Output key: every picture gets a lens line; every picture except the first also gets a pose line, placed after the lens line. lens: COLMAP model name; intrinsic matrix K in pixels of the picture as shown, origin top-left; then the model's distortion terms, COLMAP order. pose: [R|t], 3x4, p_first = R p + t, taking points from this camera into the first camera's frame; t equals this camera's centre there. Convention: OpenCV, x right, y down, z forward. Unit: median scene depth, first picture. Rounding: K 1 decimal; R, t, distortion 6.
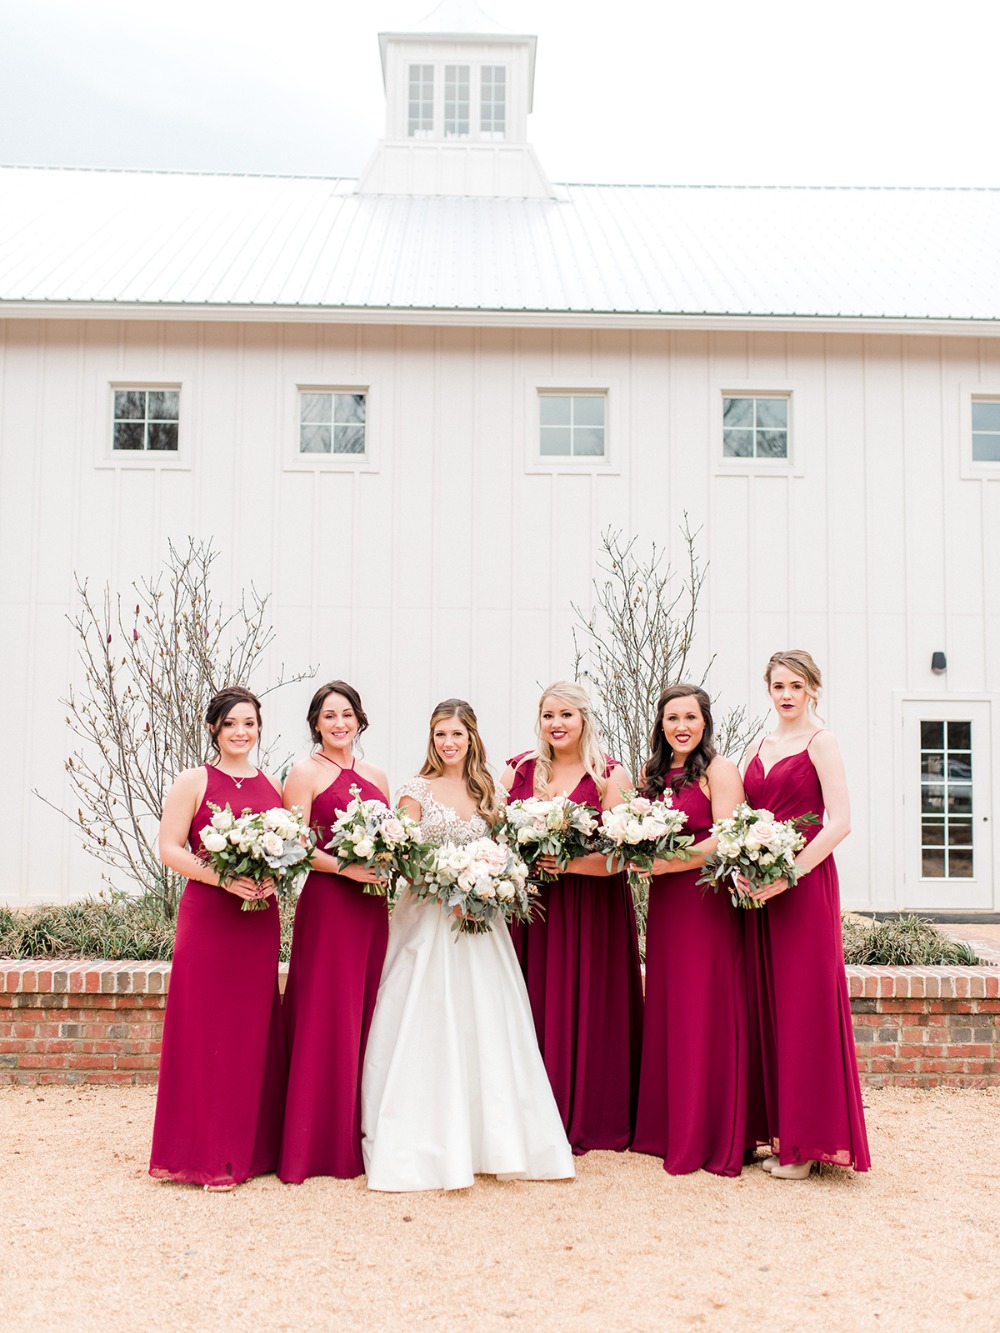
lens RADIAL K [[2567.6, 0, 499.0], [0, 2567.6, 632.2], [0, 0, 1]] dist [0.001229, -0.013722]
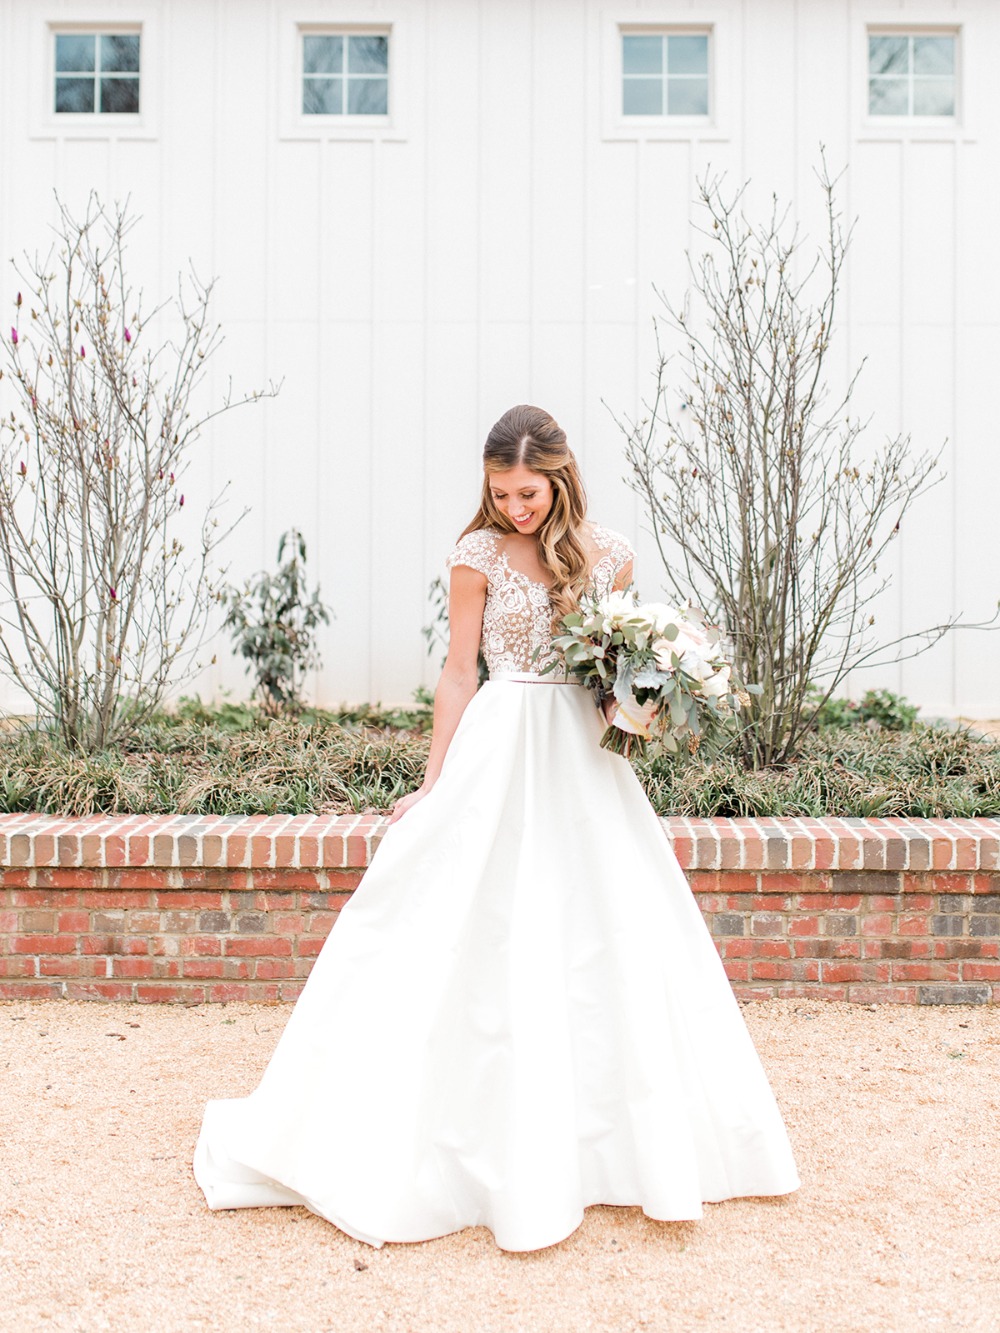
lens RADIAL K [[2567.6, 0, 499.0], [0, 2567.6, 632.2], [0, 0, 1]] dist [0.001229, -0.013722]
pose [[0.998903, -0.003486, -0.046706, 0.019082], [0.007476, 0.996308, 0.085523, 0.022083], [0.046236, -0.085778, 0.995241, 0.316017]]
